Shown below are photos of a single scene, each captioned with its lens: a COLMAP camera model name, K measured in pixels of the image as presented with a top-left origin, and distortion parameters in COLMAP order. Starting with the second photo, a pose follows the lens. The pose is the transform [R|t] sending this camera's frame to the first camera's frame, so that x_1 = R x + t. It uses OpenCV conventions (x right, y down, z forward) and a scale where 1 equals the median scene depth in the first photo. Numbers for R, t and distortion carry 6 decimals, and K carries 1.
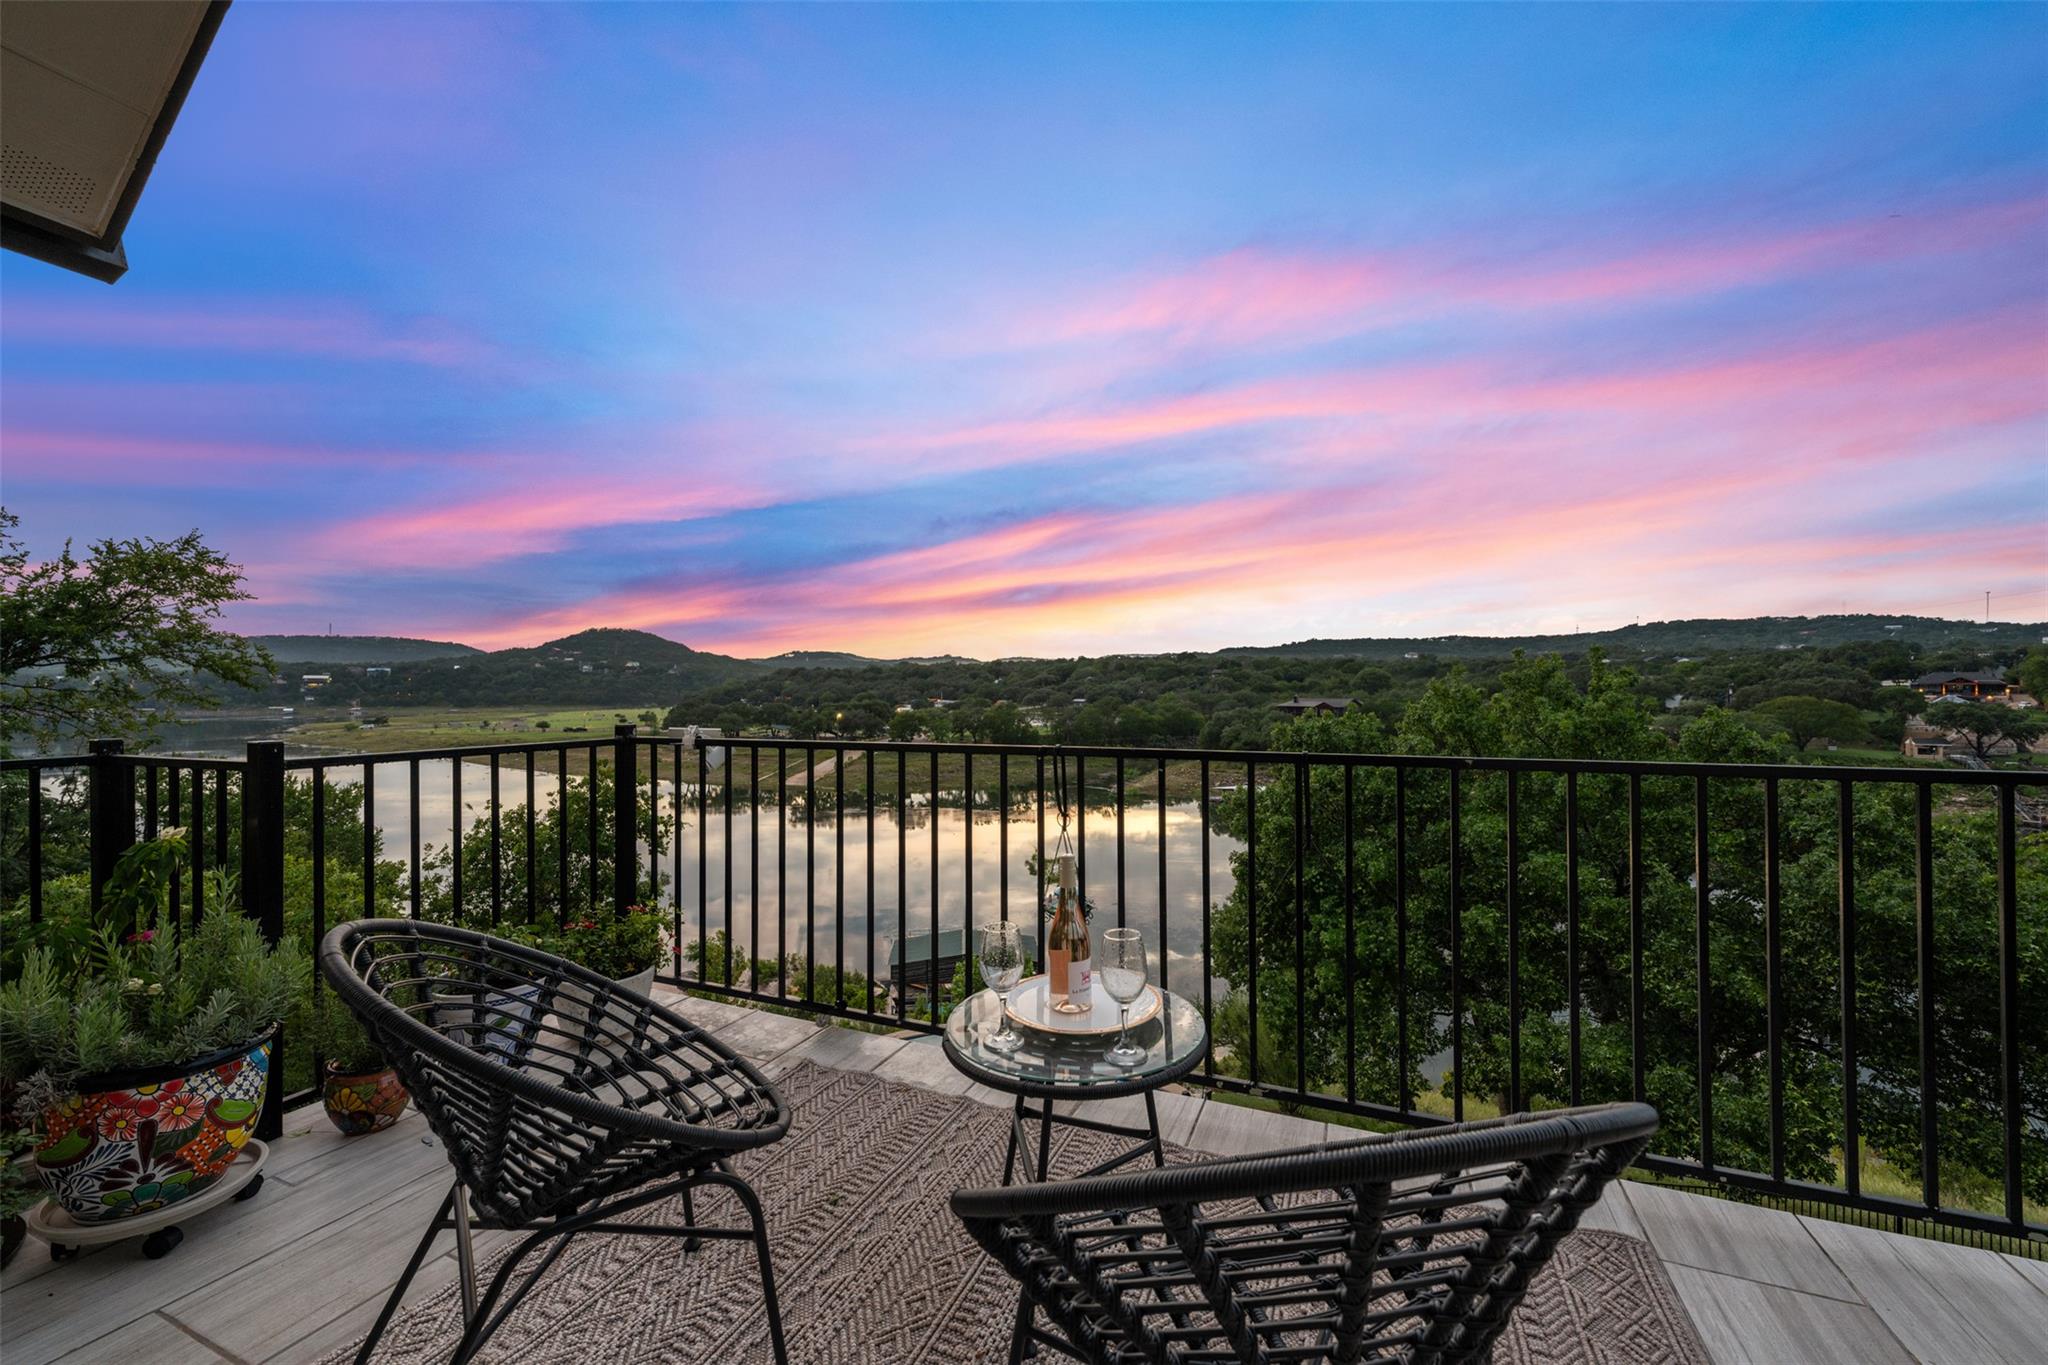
lens RADIAL K [[827.2, 0, 978.4], [0, 827.2, 683.7], [0, 0, 1]] dist [0.003560, 0.000181]
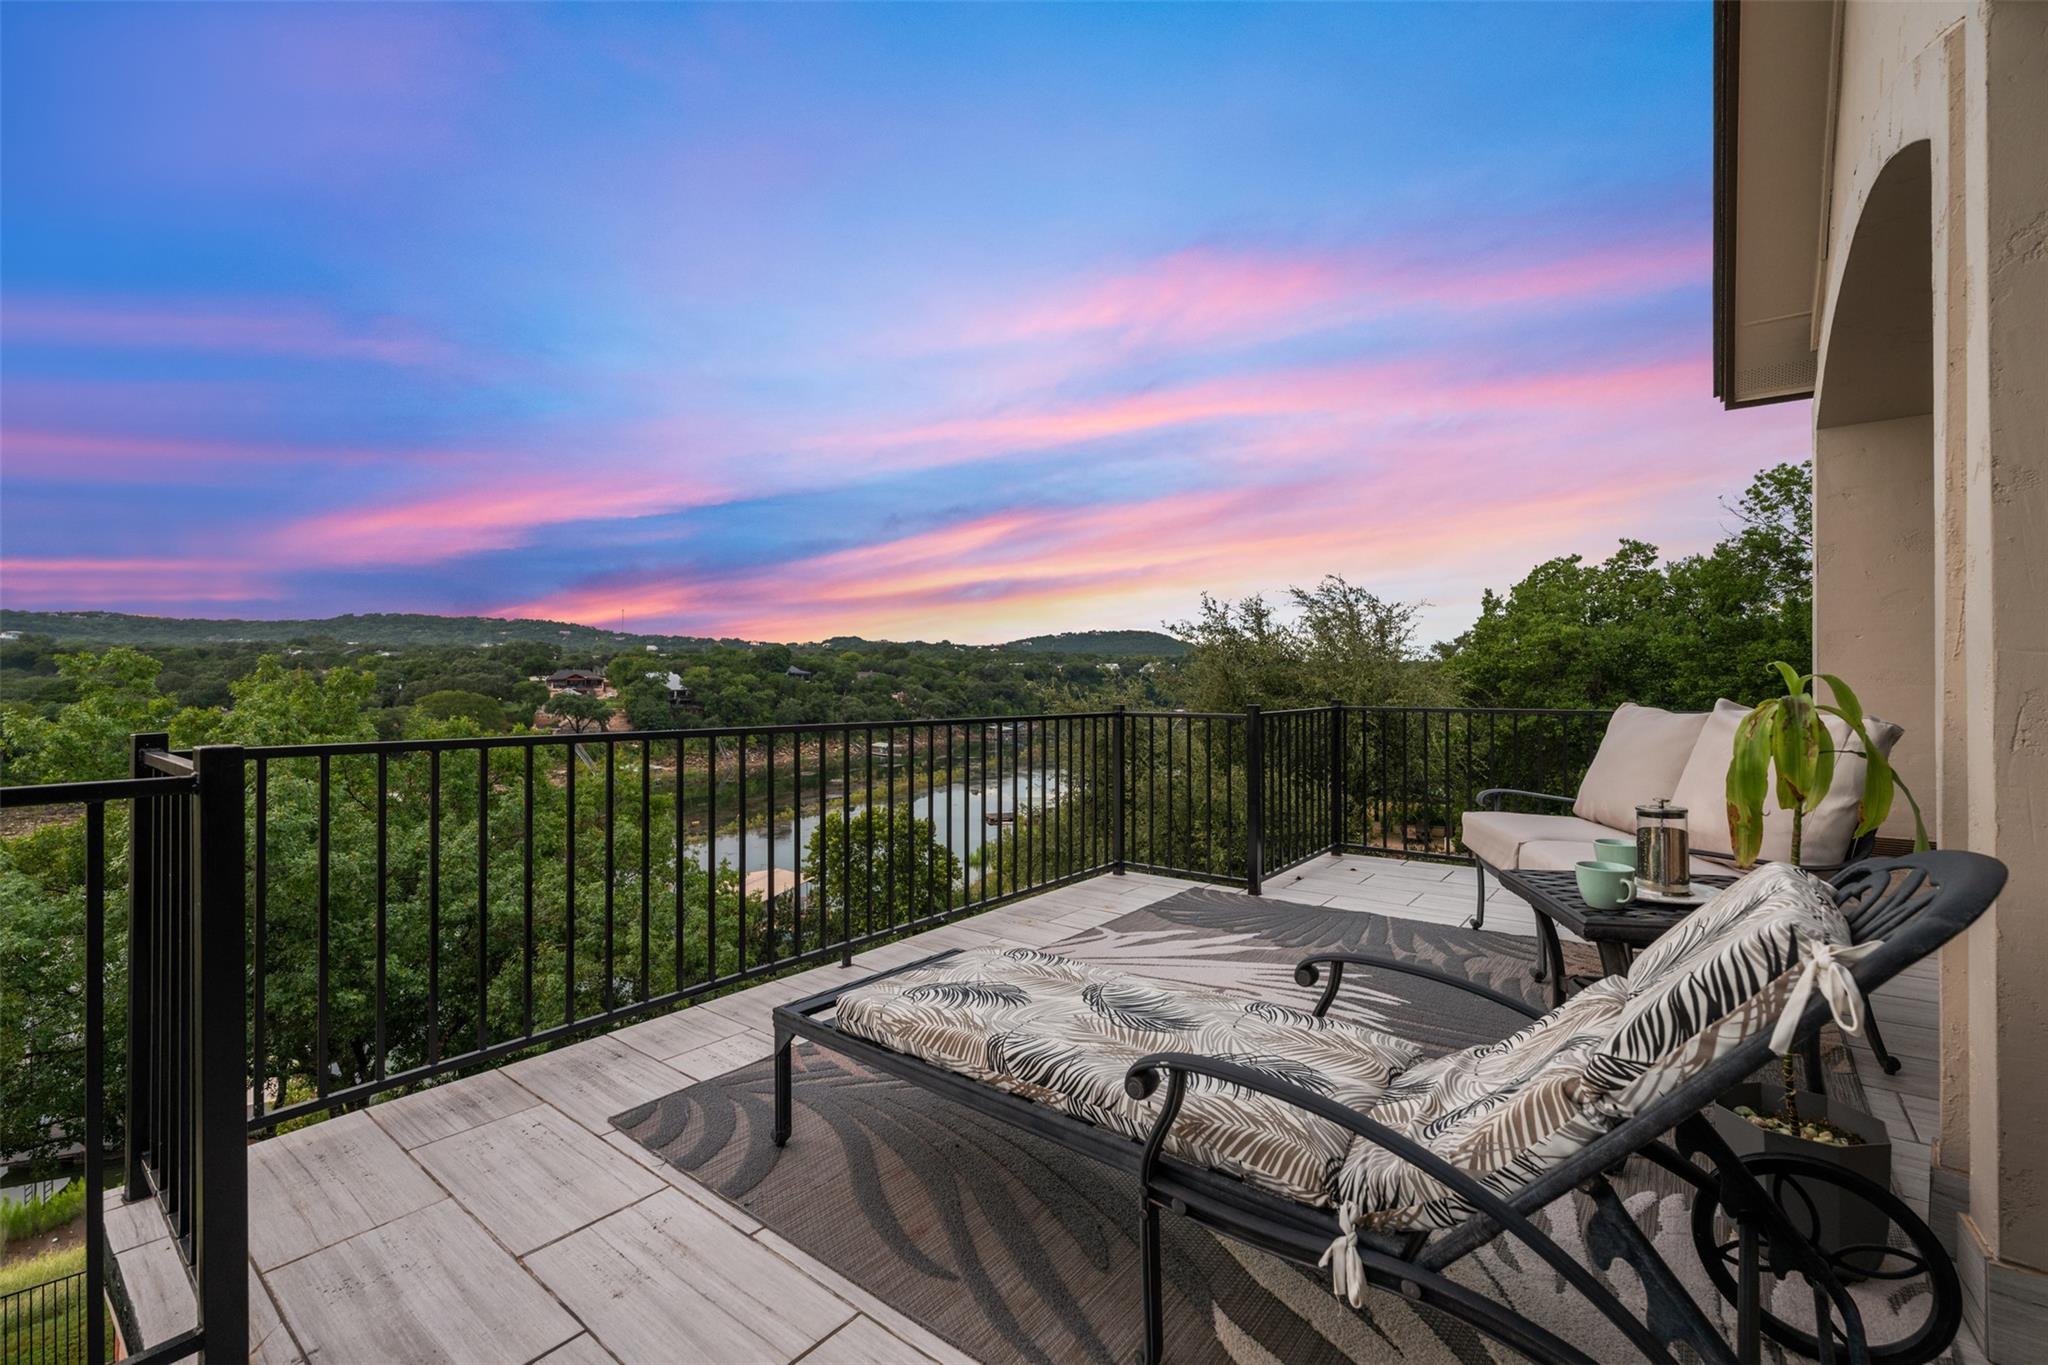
lens RADIAL K [[822.1, 0, 1026.4], [0, 822.1, 683.4], [0, 0, 1]] dist [-0.000053, 0.000091]
pose [[0.999970, -0.001832, 0.007554, 0.109156], [0.001776, 0.999971, 0.007380, -0.000081], [-0.007567, -0.007366, 0.999944, -0.010493]]
